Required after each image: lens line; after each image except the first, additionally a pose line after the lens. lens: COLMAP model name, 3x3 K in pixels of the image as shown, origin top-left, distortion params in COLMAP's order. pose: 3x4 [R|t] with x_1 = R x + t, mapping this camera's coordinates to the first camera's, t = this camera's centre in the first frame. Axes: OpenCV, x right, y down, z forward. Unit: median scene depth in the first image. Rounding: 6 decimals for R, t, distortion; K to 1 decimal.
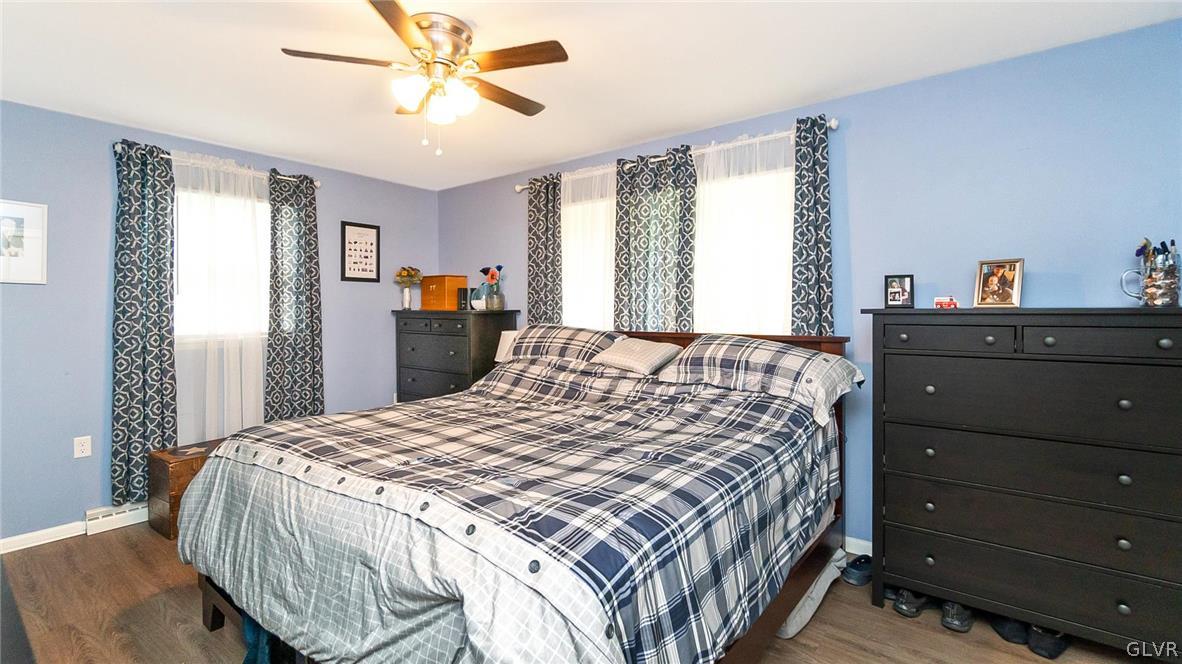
lens RADIAL K [[517.8, 0, 586.8], [0, 517.8, 319.2], [0, 0, 1]] dist [-0.051455, 0.020791]
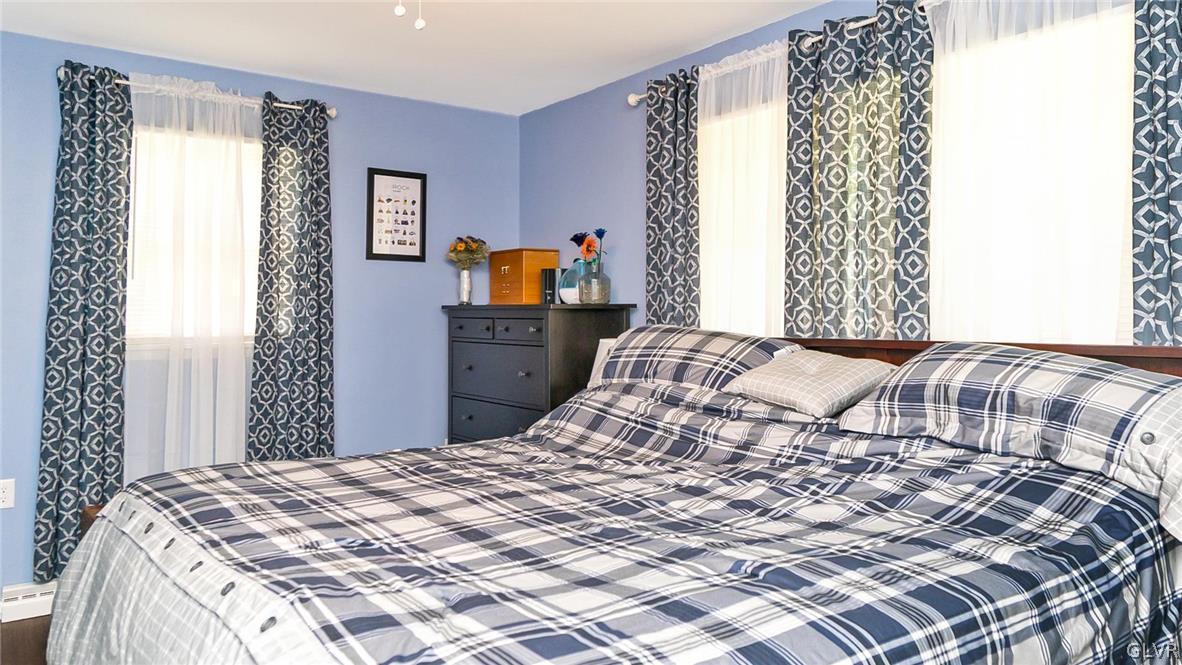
lens RADIAL K [[834.7, 0, 591.0], [0, 834.7, 293.1], [0, 0, 1]] dist [-0.012465, 0.004995]
pose [[0.958898, -0.006029, -0.283688, 0.119102], [-0.007966, 0.998808, -0.048151, 0.020993], [0.283641, 0.048432, 0.957707, 0.095081]]
